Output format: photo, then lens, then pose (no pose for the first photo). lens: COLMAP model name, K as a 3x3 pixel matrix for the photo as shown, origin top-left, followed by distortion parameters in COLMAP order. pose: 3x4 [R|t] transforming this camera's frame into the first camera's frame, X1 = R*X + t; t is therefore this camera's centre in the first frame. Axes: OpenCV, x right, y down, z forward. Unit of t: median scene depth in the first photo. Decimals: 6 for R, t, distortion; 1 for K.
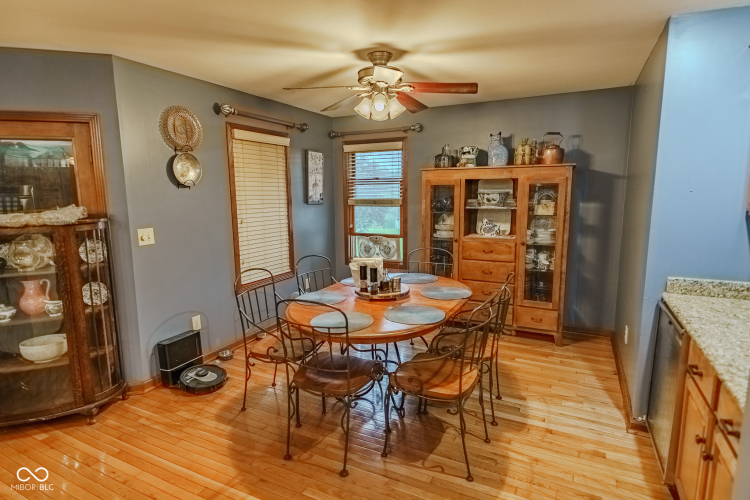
lens RADIAL K [[404.1, 0, 374.0], [0, 404.1, 250.8], [0, 0, 1]] dist [0.024247, -0.013787]
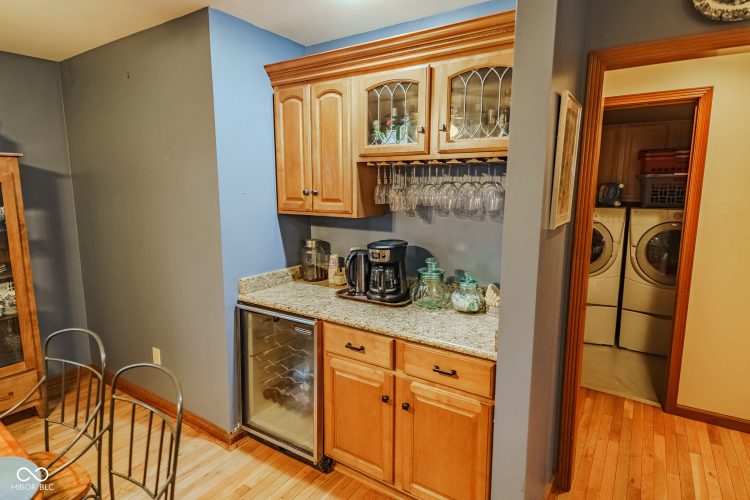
lens RADIAL K [[404.1, 0, 374.8], [0, 404.1, 246.7], [0, 0, 1]] dist [0.024247, -0.013787]
pose [[0.121479, -0.137807, 0.982981, -0.131730], [0.153383, 0.981027, 0.118577, -0.050709], [-0.980672, 0.136368, 0.140311, 0.332088]]
